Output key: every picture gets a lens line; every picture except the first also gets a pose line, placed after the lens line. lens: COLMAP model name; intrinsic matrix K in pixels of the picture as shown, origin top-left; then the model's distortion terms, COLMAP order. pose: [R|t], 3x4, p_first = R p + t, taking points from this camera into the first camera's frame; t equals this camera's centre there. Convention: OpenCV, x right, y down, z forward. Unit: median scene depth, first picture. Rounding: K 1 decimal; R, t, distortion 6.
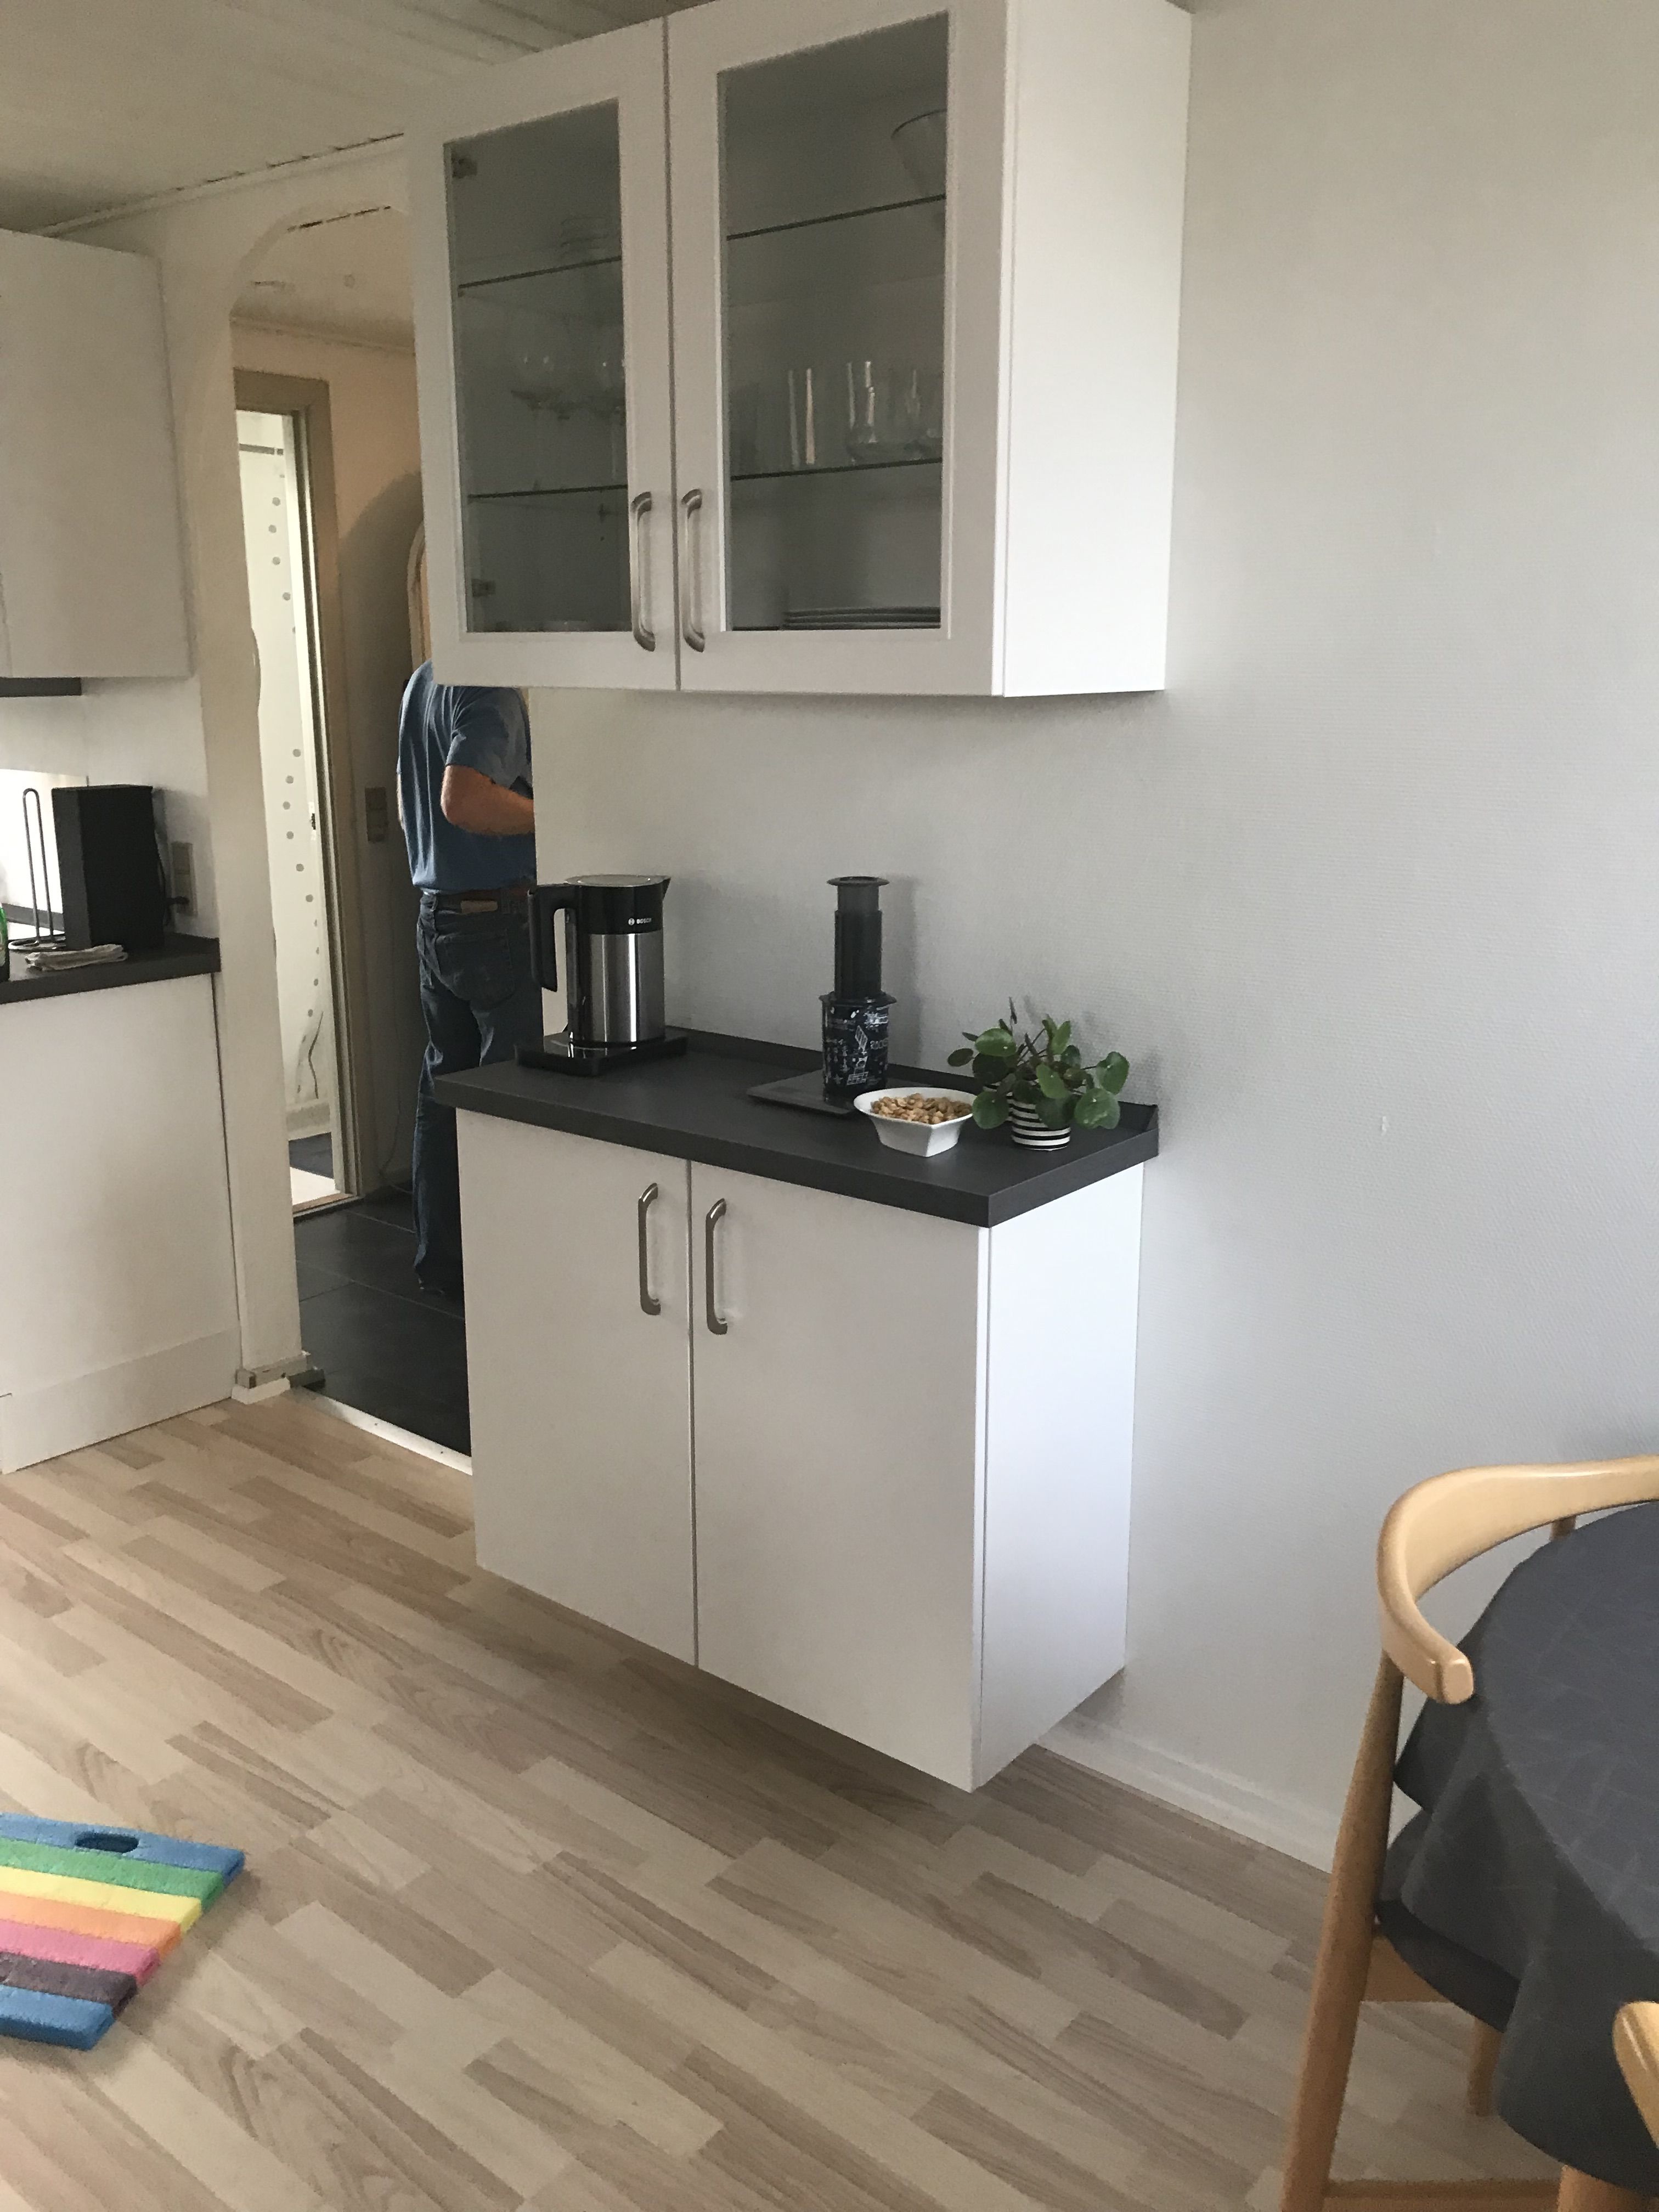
lens RADIAL K [[1799.4, 0, 829.5], [0, 1799.4, 1106.0], [0, 0, 1]] dist [0.045586, -0.001839]
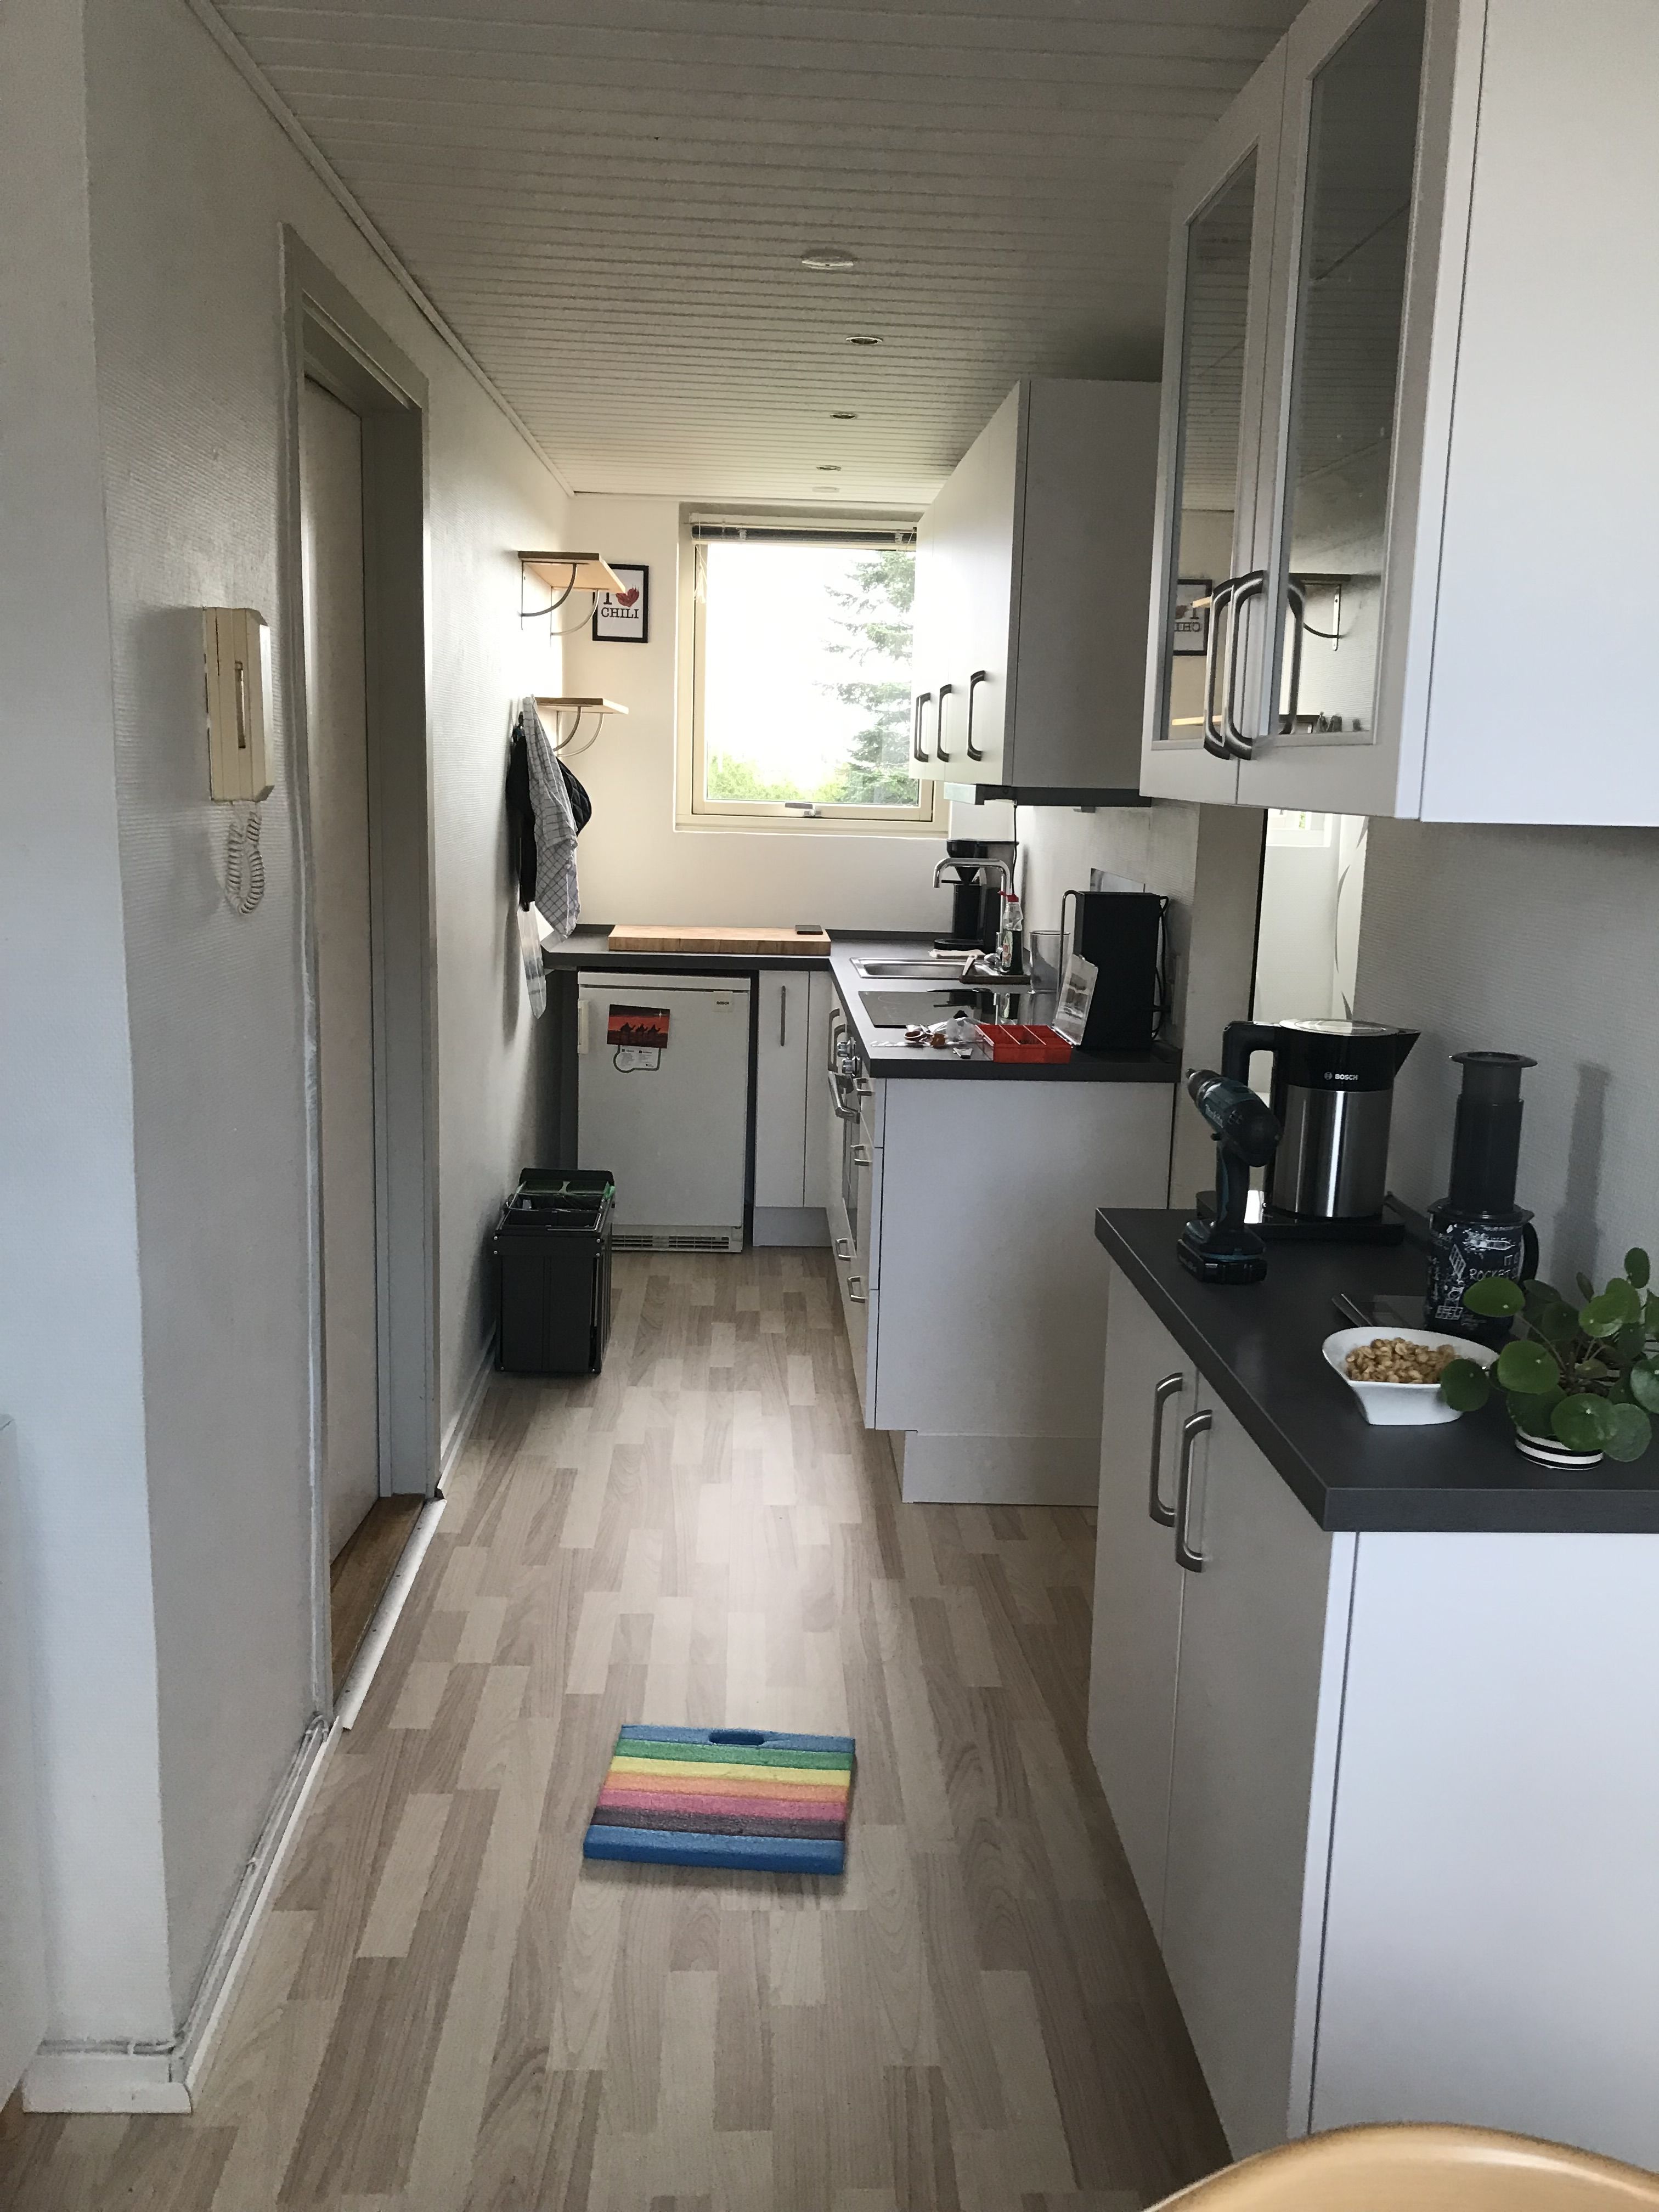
lens RADIAL K [[1812.8, 0, 829.5], [0, 1812.8, 1106.0], [0, 0, 1]] dist [0.000051, 0.003038]
pose [[0.657799, 0.151071, -0.737888, 0.397887], [-0.199090, 0.979709, 0.023099, -0.066782], [0.726405, 0.131712, 0.674528, 0.278241]]
